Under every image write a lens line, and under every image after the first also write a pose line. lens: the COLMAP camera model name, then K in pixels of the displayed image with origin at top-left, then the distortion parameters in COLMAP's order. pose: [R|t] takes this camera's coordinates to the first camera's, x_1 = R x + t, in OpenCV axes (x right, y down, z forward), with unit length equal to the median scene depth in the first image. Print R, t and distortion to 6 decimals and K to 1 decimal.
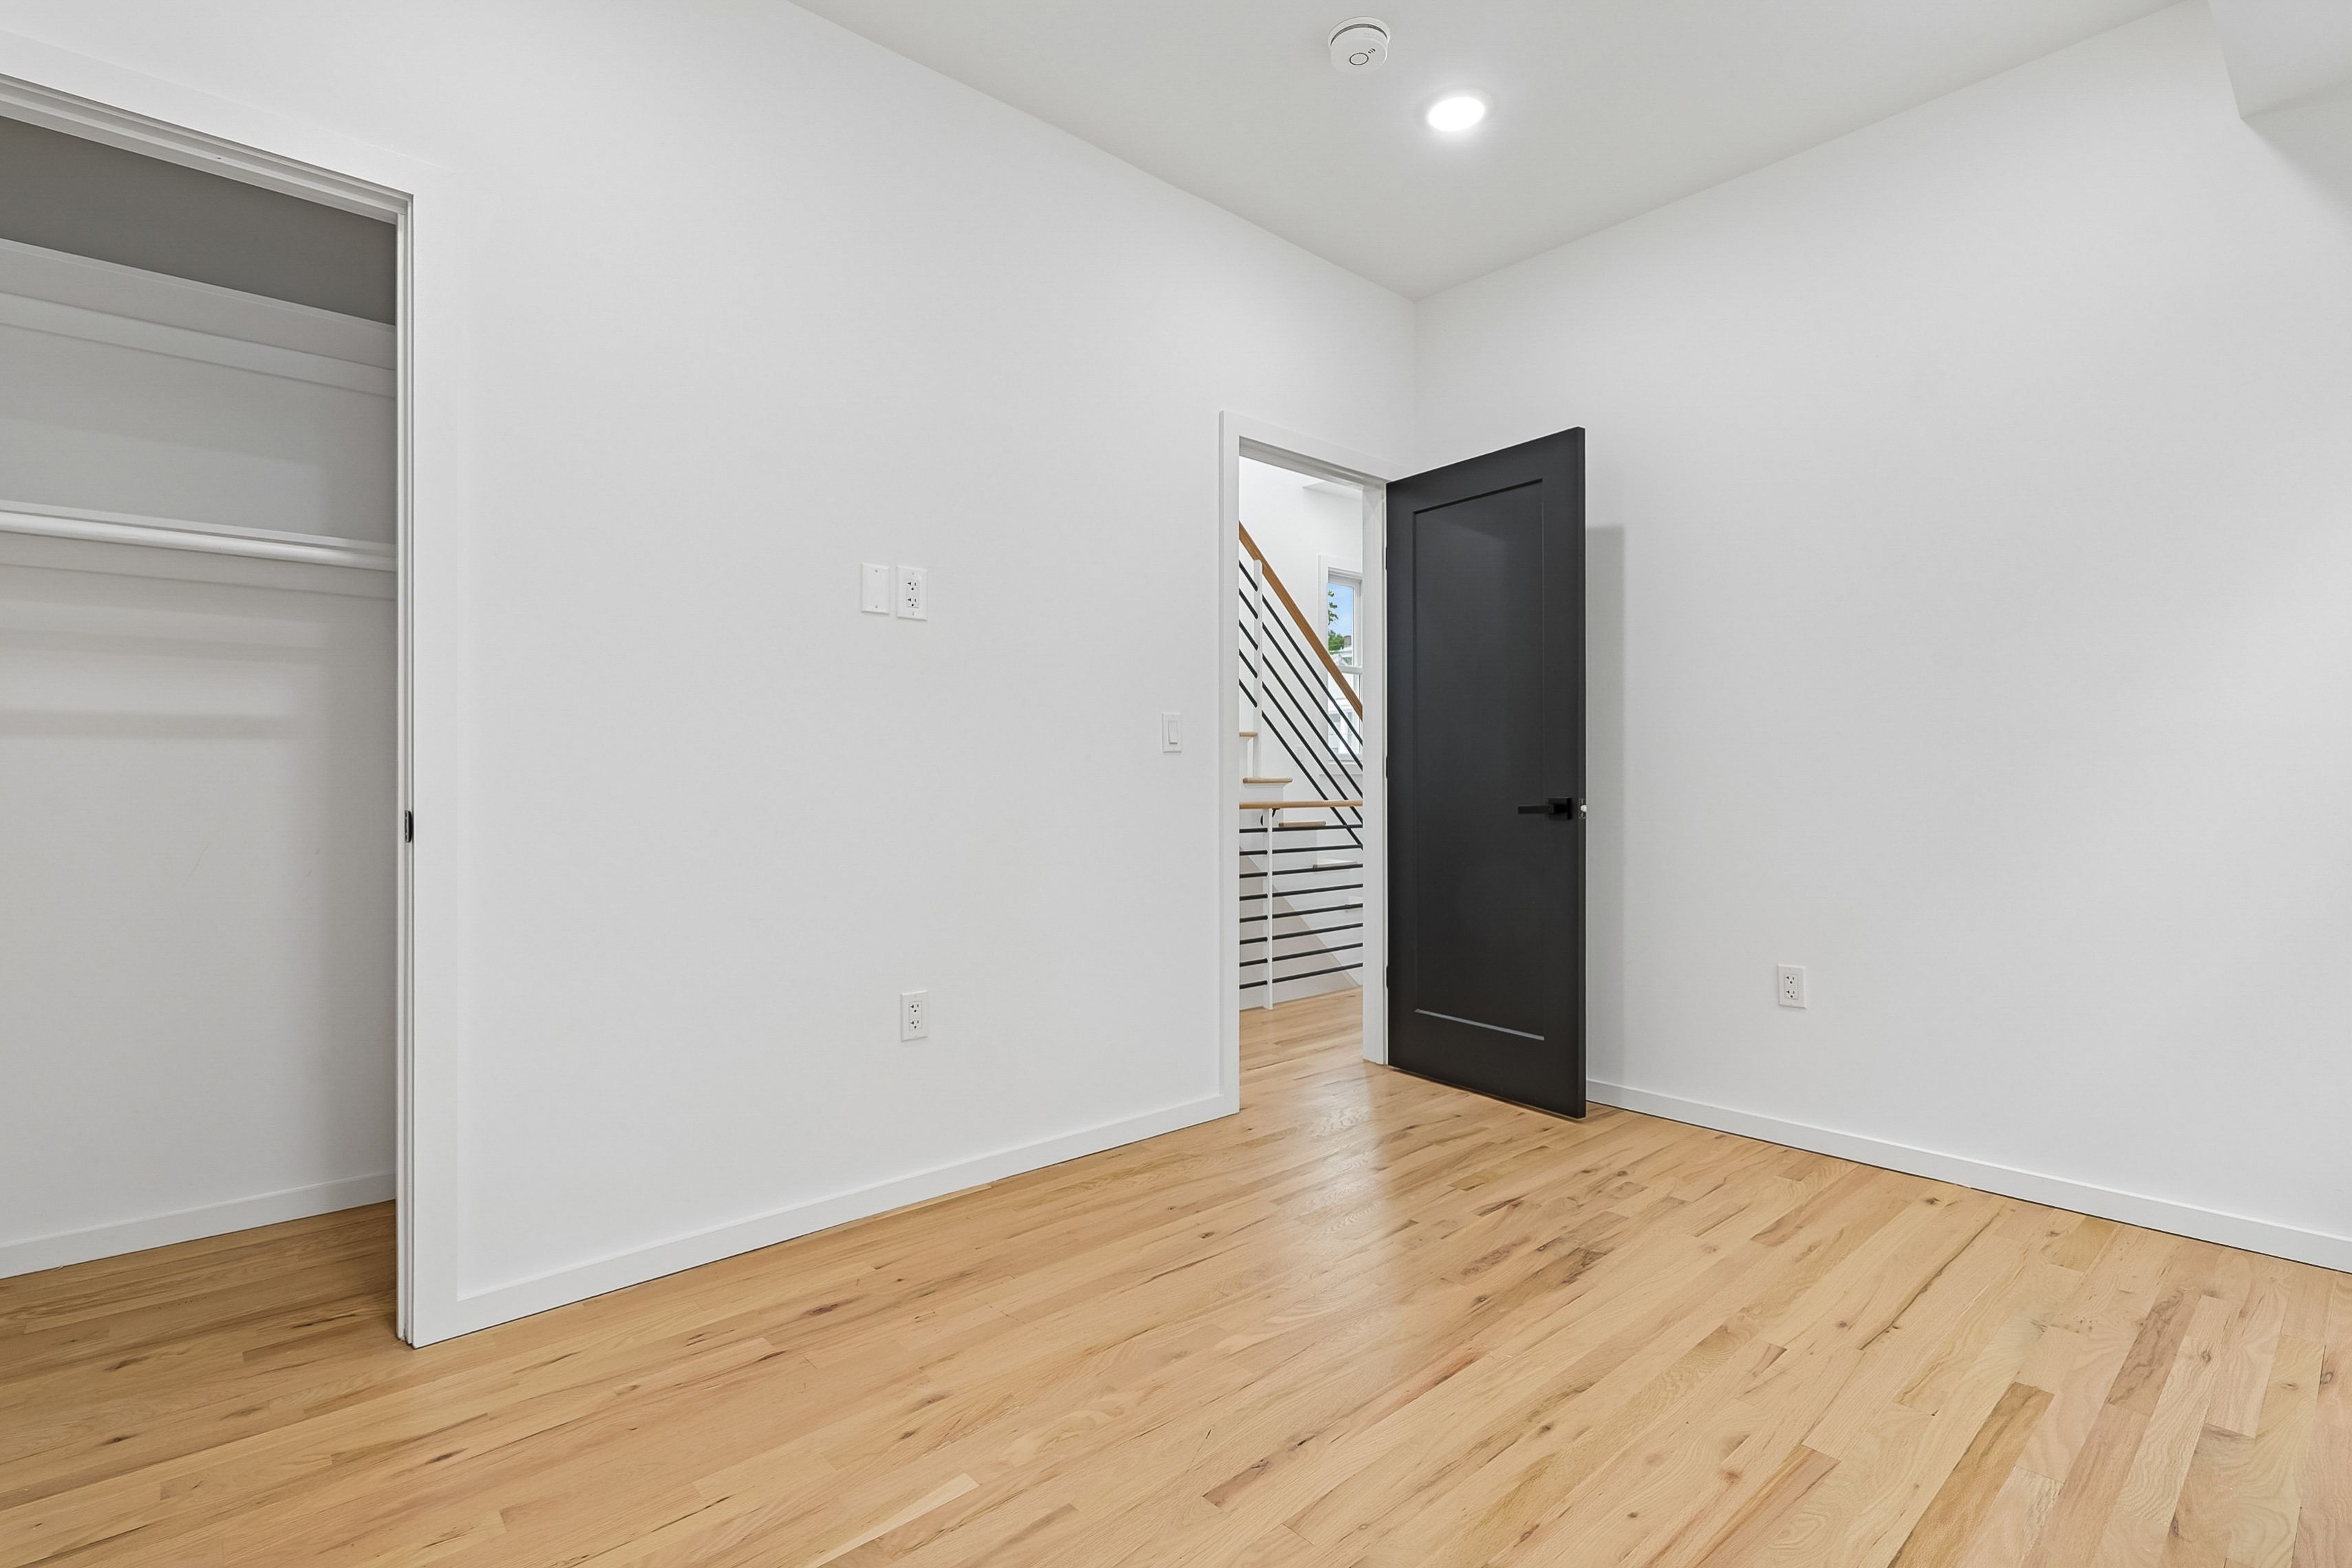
lens RADIAL K [[1125.9, 0, 1165.5], [0, 1125.9, 781.4], [0, 0, 1]] dist [0.001414, -0.001042]
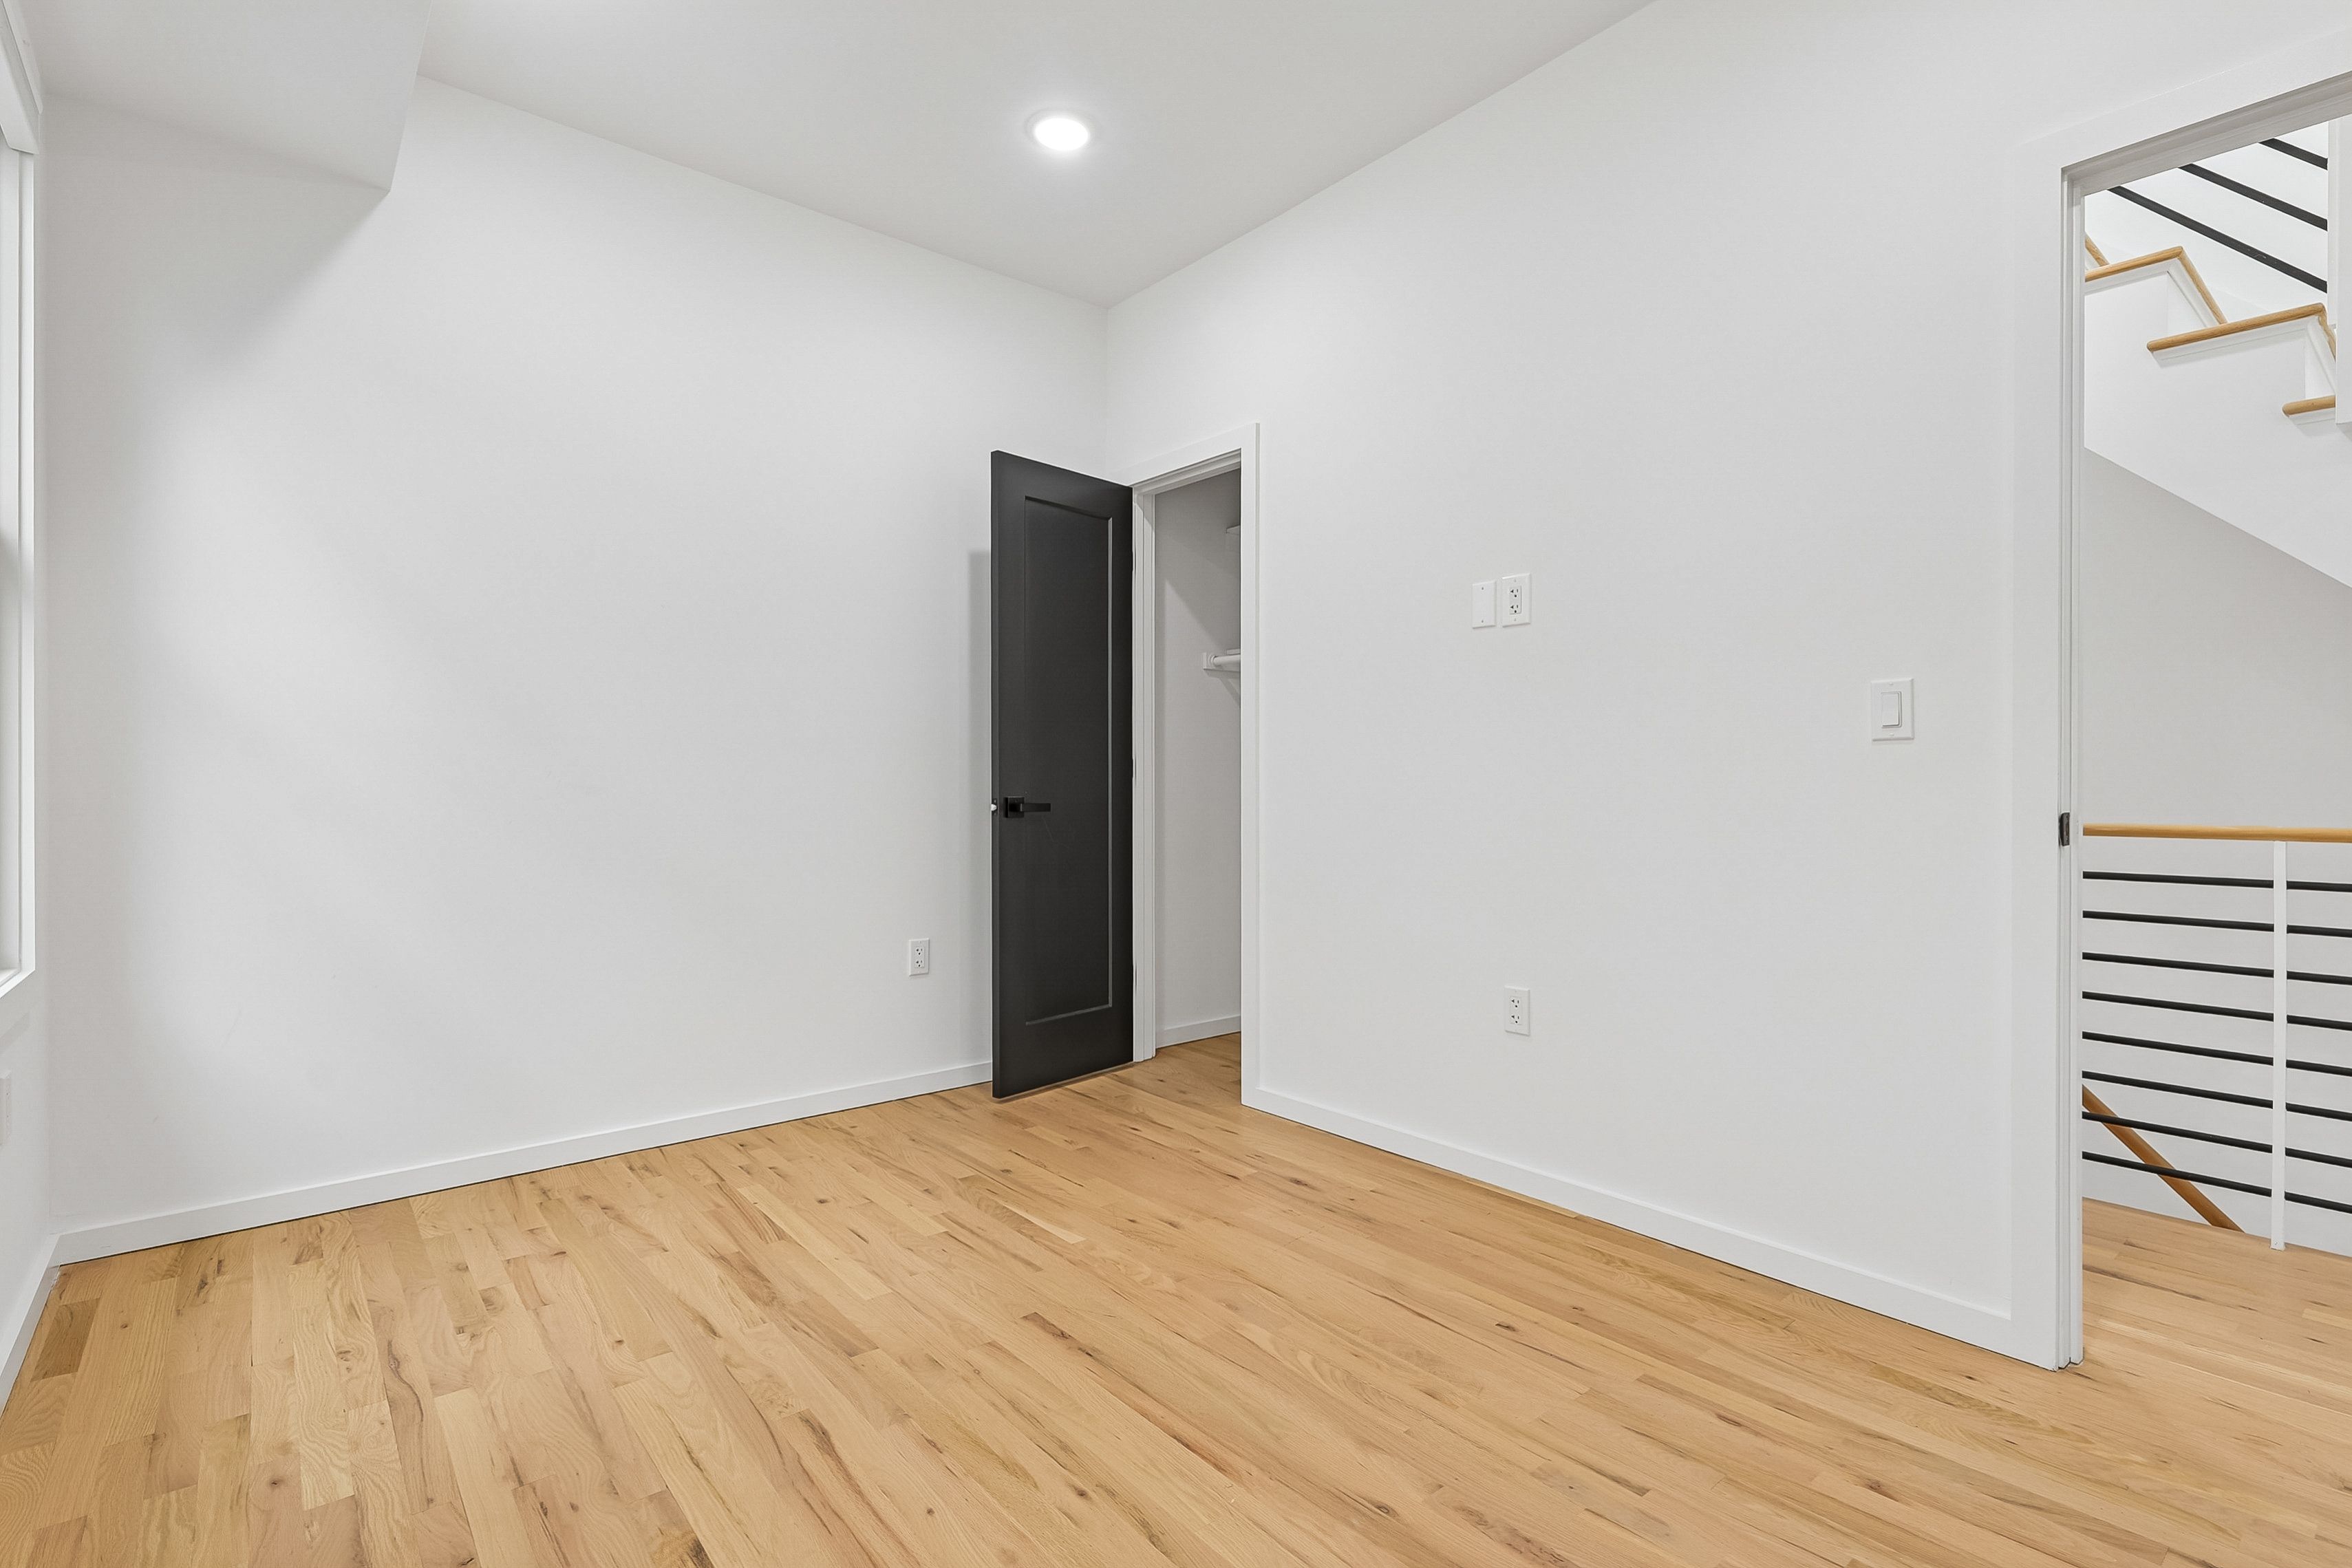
lens RADIAL K [[1125.9, 0, 1165.5], [0, 1125.9, 781.4], [0, 0, 1]] dist [0.001414, -0.001042]
pose [[-0.060543, 0.002322, -0.998163, 1.040817], [0.000506, 0.999997, 0.002295, -0.004583], [0.998165, -0.000366, -0.060544, 0.939267]]
